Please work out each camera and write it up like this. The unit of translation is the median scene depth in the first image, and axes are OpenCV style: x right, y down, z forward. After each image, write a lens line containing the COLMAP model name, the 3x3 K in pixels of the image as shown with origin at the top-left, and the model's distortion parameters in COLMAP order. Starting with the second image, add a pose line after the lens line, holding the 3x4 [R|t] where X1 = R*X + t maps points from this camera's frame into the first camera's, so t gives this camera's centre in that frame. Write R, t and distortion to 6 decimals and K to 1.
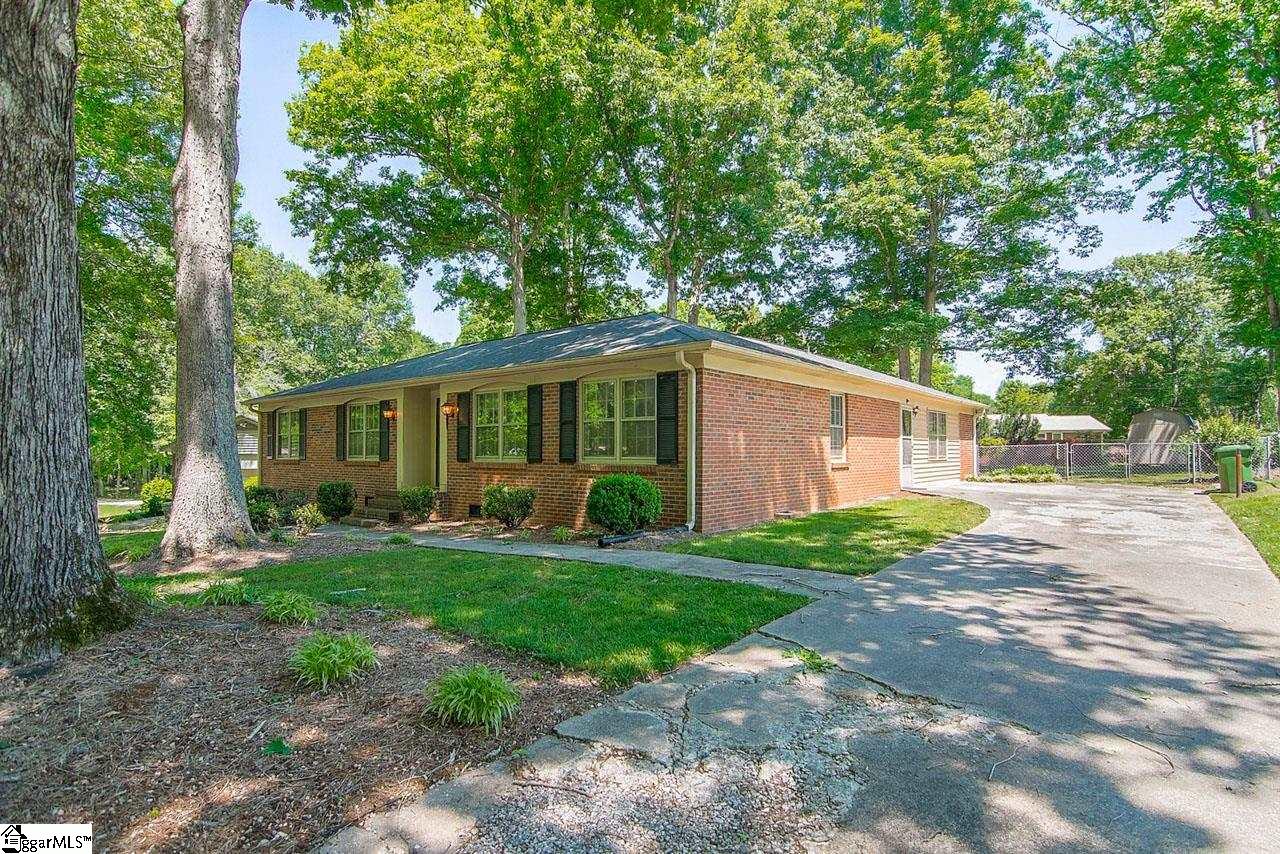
lens RADIAL K [[627.5, 0, 640.4], [0, 627.5, 437.6], [0, 0, 1]] dist [-0.010379, -0.000371]
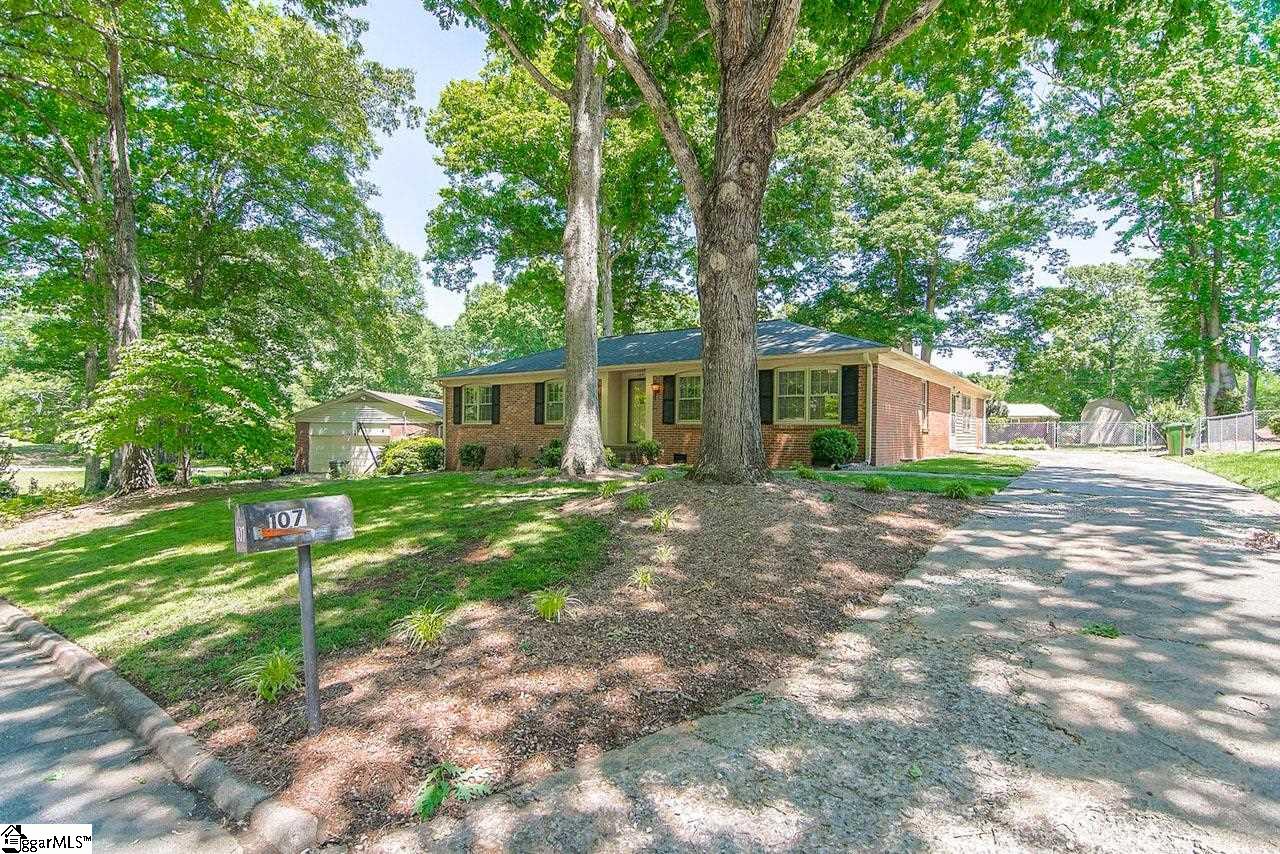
lens RADIAL K [[602.9, 0, 646.2], [0, 602.9, 429.6], [0, 0, 1]] dist [-0.002298, -0.001019]
pose [[0.997951, 0.014396, 0.062341, -0.174129], [-0.015363, 0.999769, 0.015057, 0.012939], [-0.062110, -0.015984, 0.997941, -0.150036]]
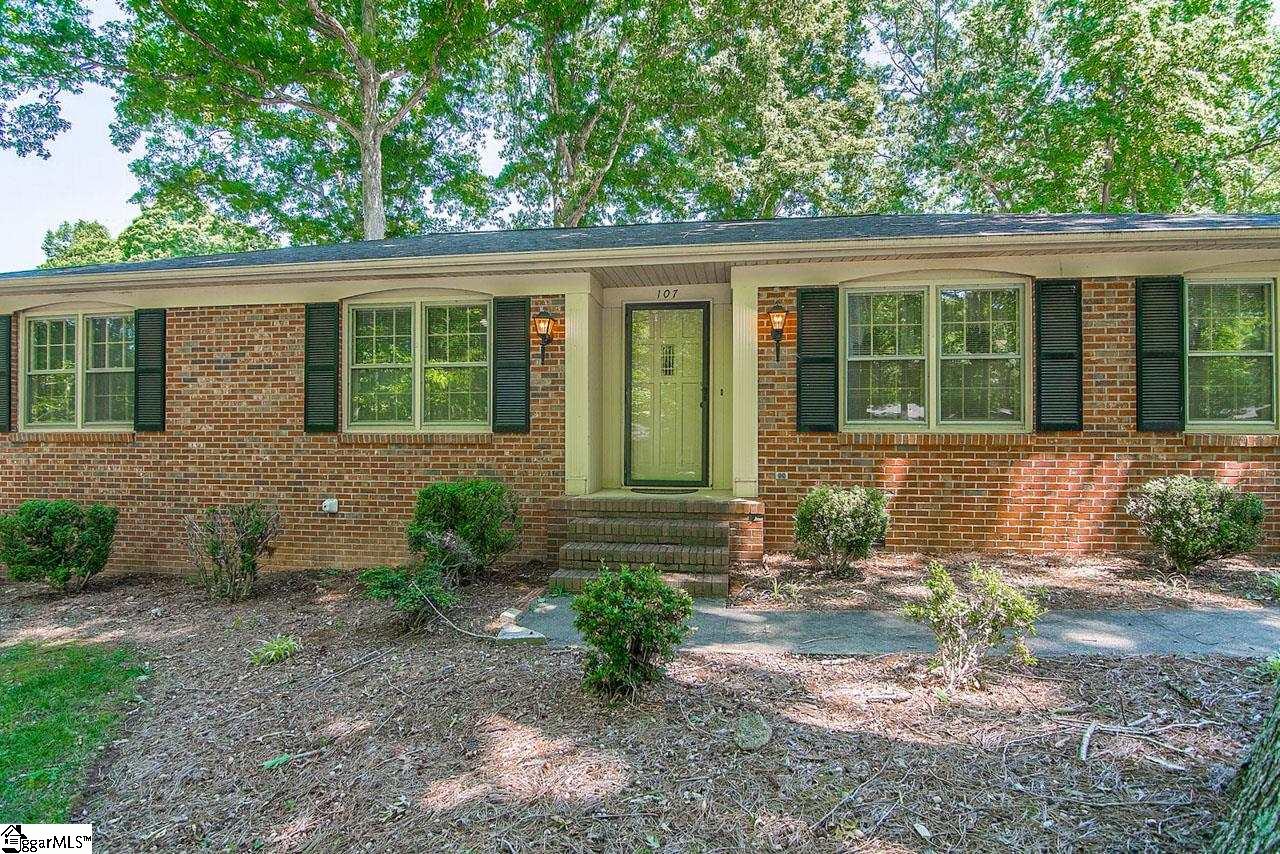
lens RADIAL K [[602.9, 0, 646.2], [0, 602.9, 429.6], [0, 0, 1]] dist [-0.002298, -0.001019]
pose [[0.859569, -0.010806, 0.510906, -0.262662], [-0.010333, 0.999205, 0.038517, 0.008293], [-0.510916, -0.038388, 0.858773, 0.280142]]
